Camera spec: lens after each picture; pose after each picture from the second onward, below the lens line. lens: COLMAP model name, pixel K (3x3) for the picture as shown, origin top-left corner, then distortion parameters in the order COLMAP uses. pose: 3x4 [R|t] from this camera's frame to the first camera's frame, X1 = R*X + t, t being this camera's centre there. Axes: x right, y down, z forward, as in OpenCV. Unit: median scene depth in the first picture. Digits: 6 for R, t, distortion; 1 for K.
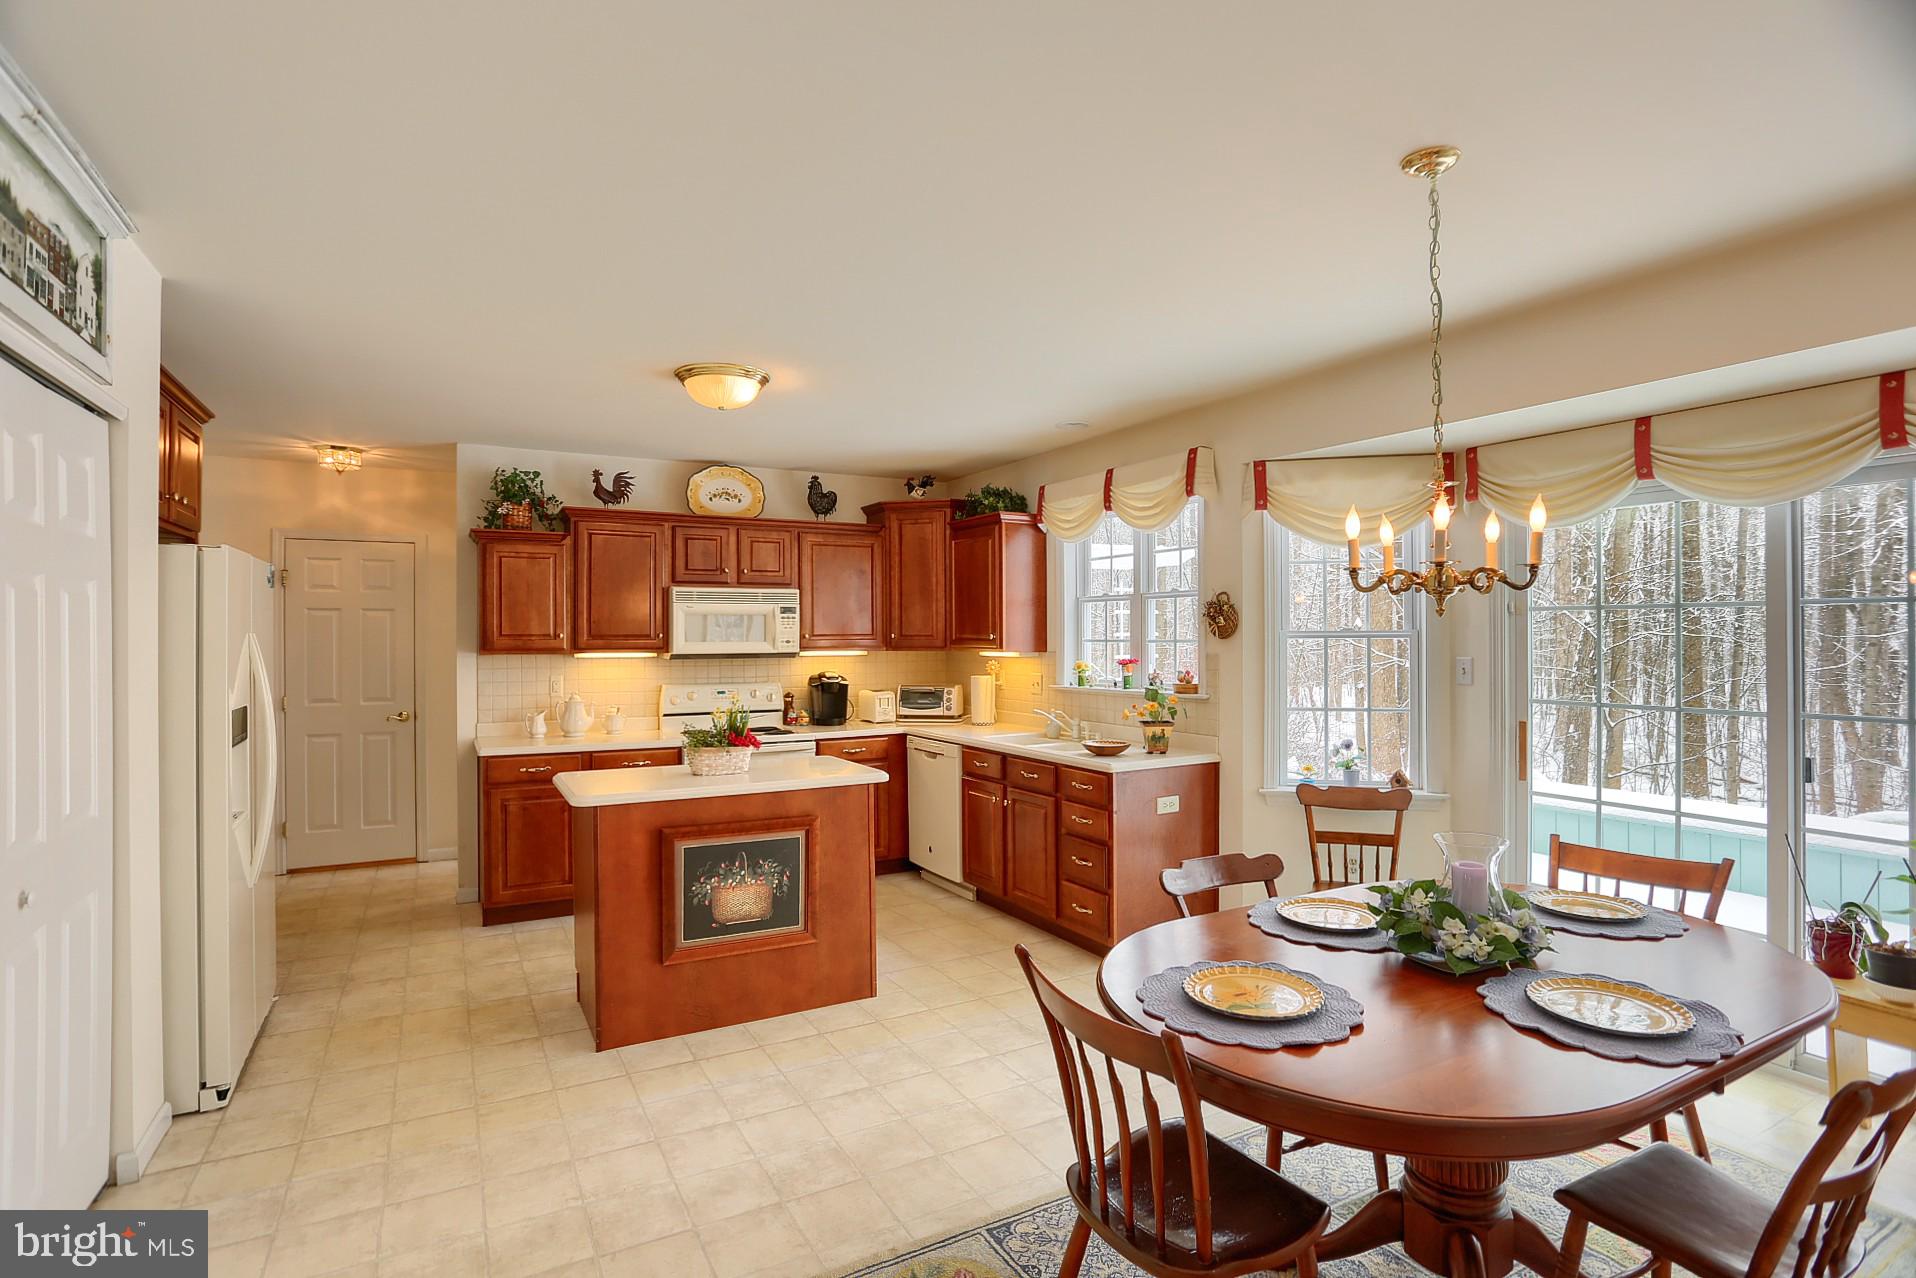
lens RADIAL K [[934.3, 0, 953.9], [0, 934.3, 633.9], [0, 0, 1]] dist [-0.069204, 0.028262]
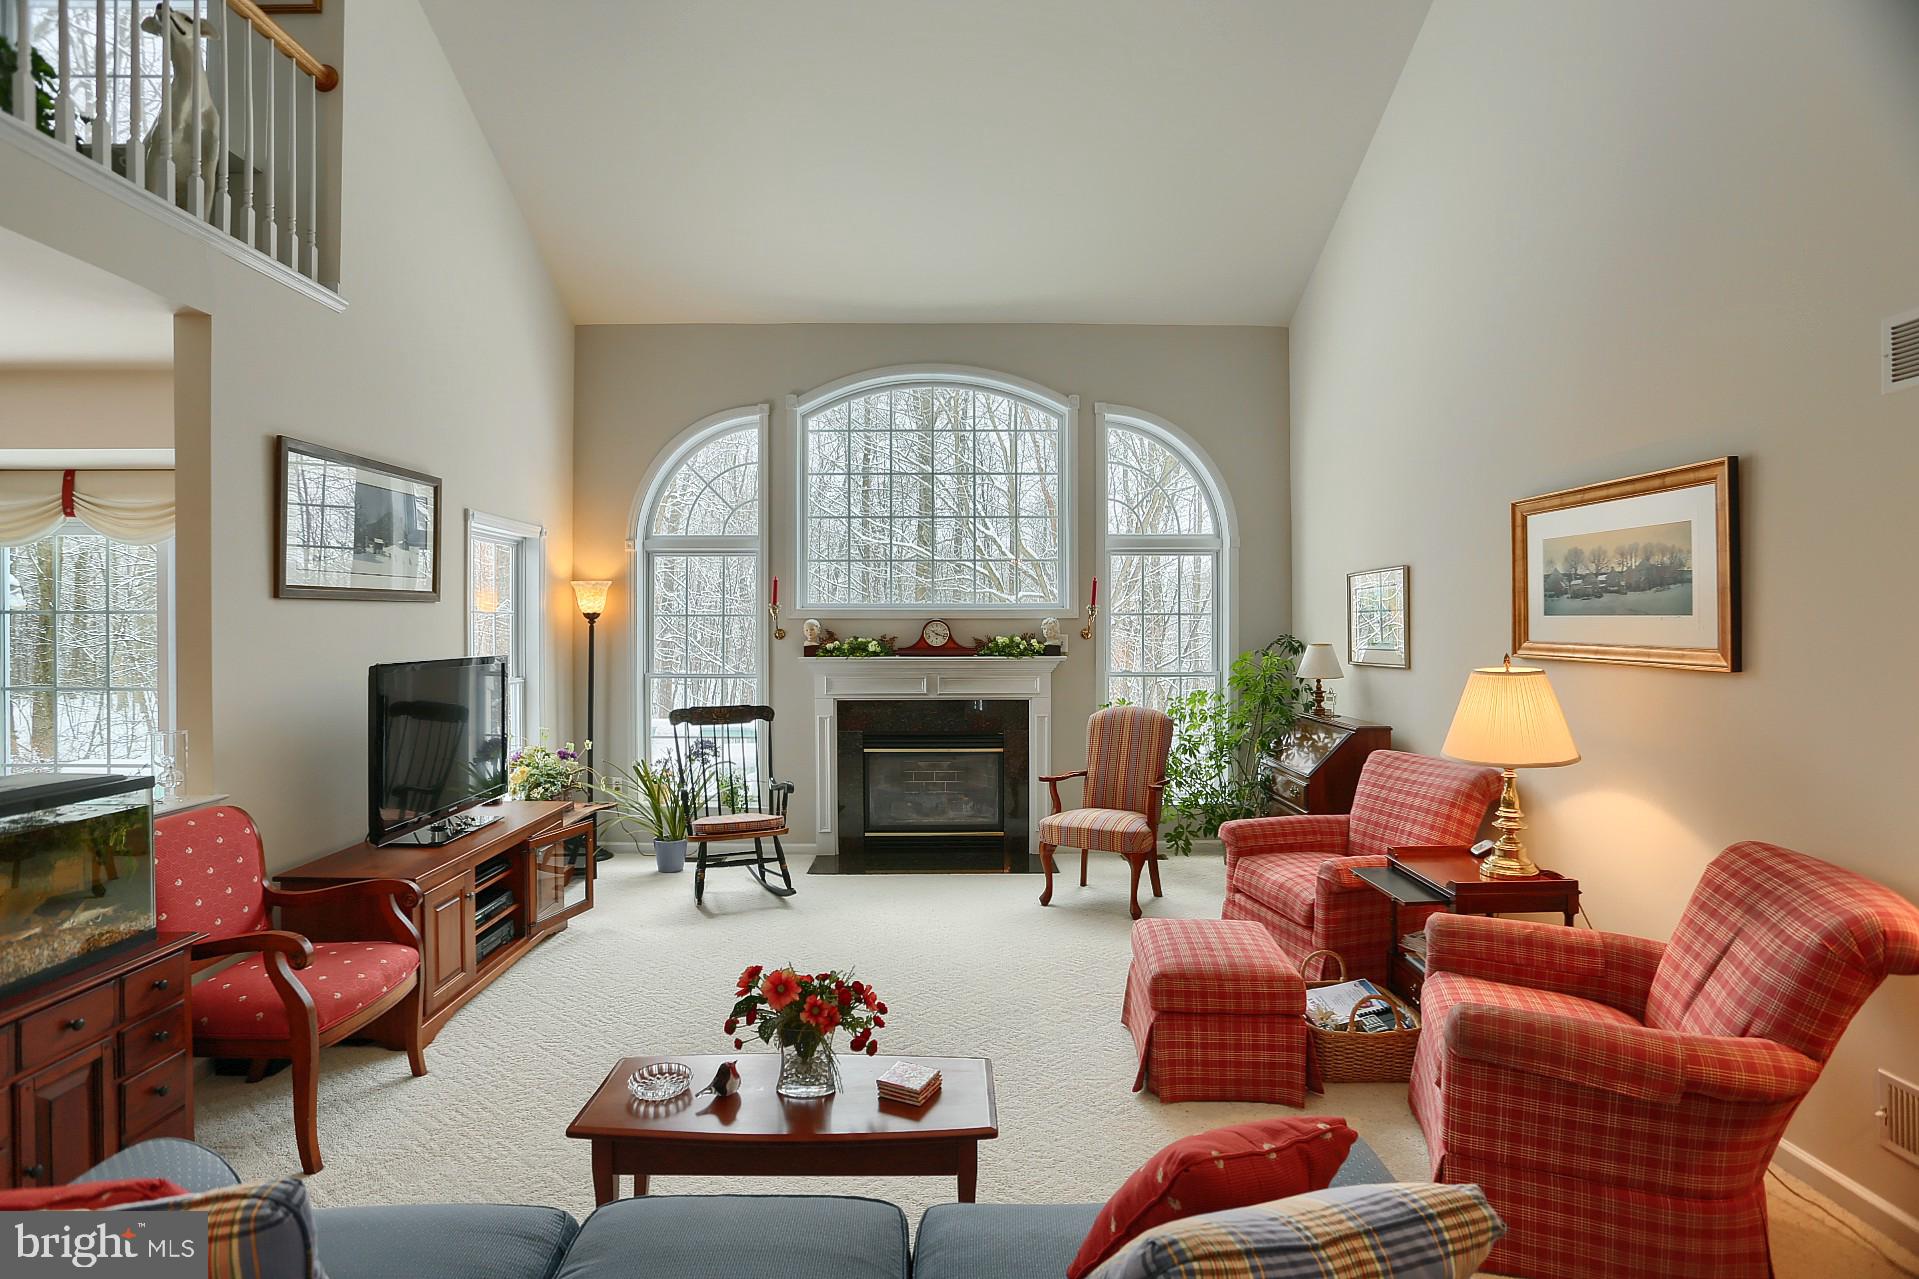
lens RADIAL K [[930.6, 0, 955.9], [0, 930.6, 629.9], [0, 0, 1]] dist [-0.069038, 0.029841]
pose [[0.481064, -0.003251, 0.876680, 0.163892], [0.000016, 0.999993, 0.003699, -0.006454], [-0.876686, -0.001765, 0.481060, -0.538469]]
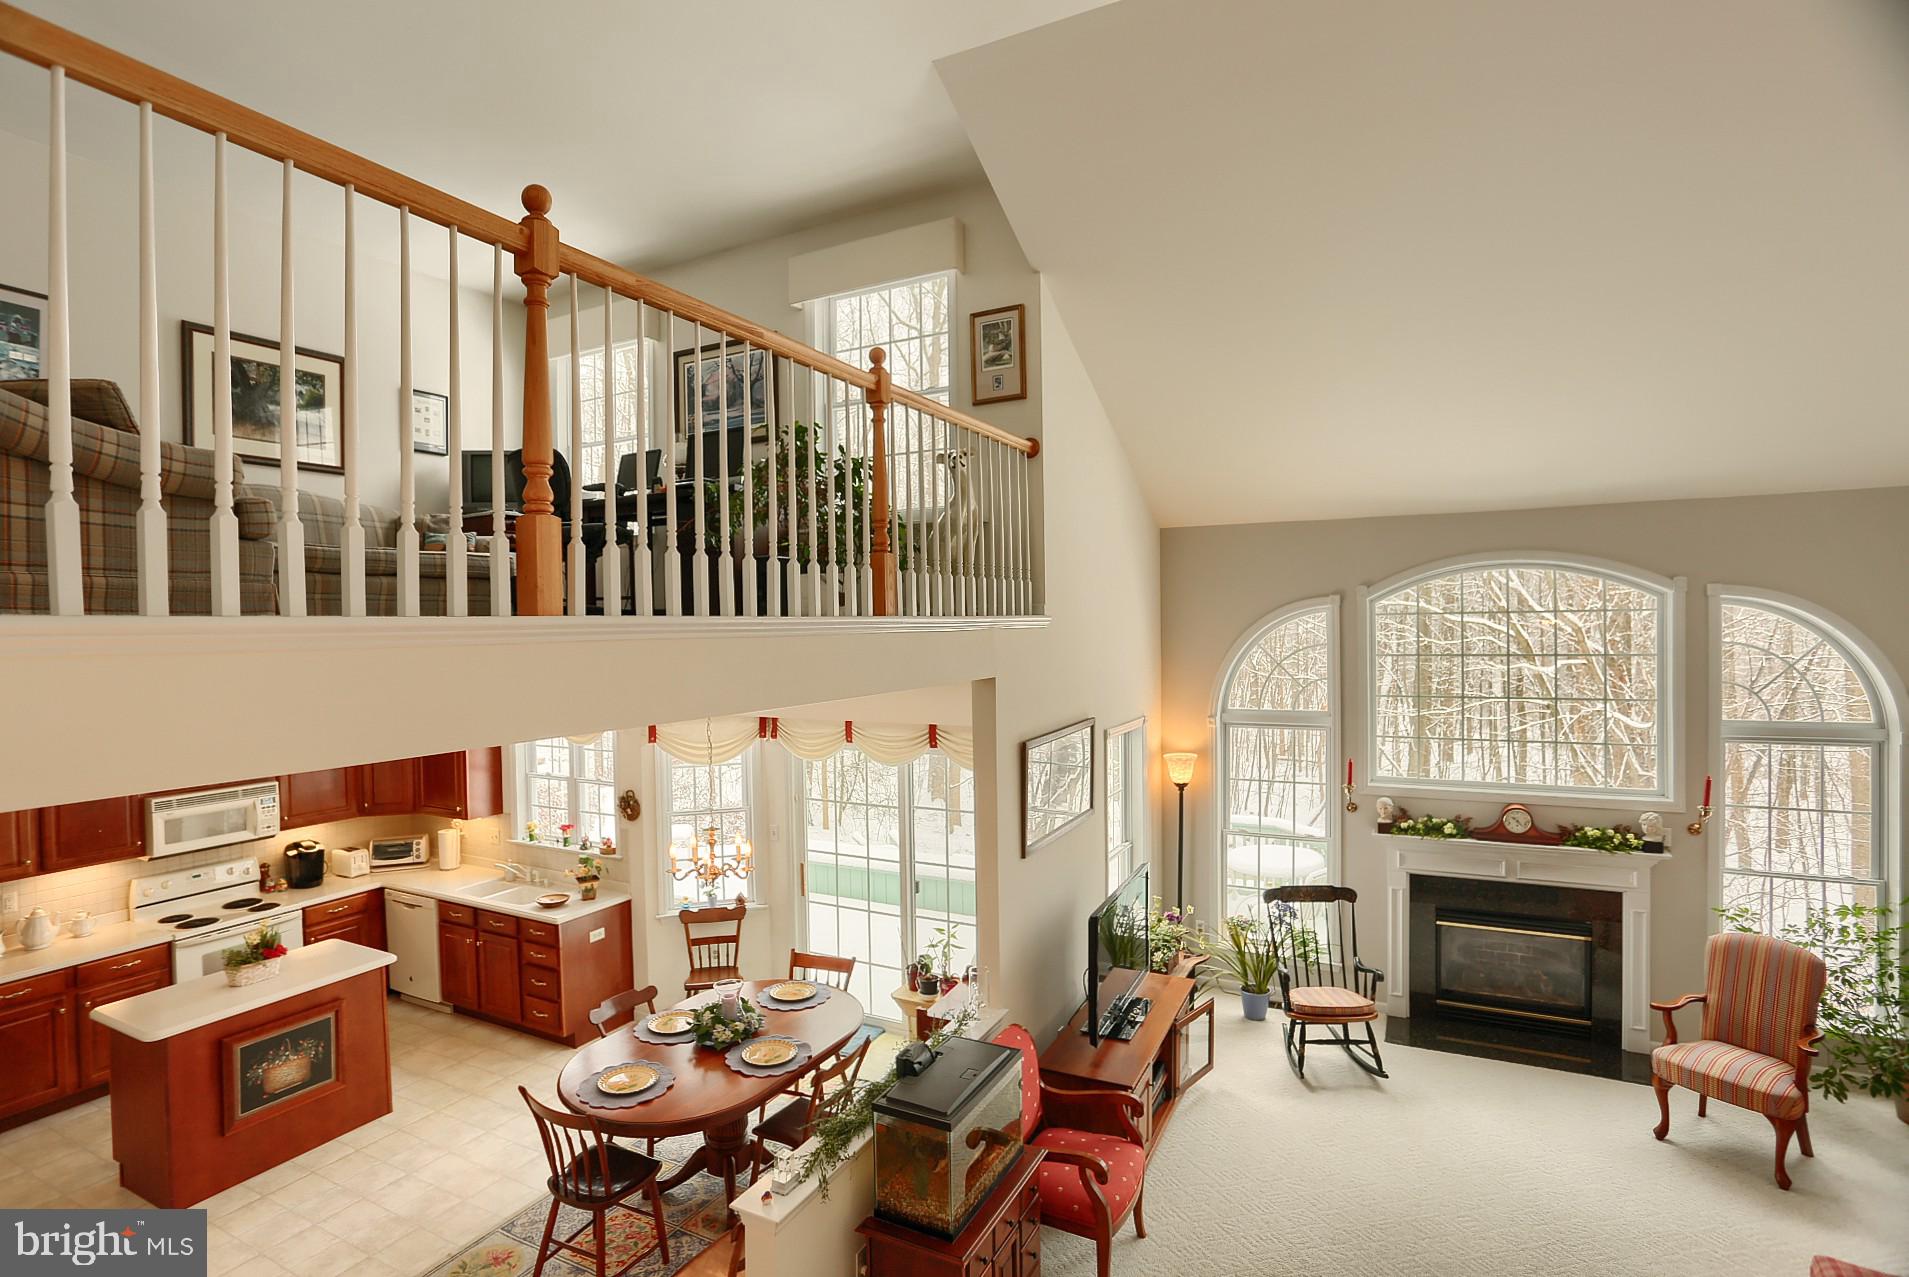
lens RADIAL K [[930.9, 0, 950.4], [0, 930.9, 633.4], [0, 0, 1]] dist [-0.069204, 0.028262]
pose [[0.837569, -0.016732, 0.546076, -0.089221], [0.013328, 0.999859, 0.010194, -0.290966], [-0.546170, -0.001260, 0.837674, -0.529803]]
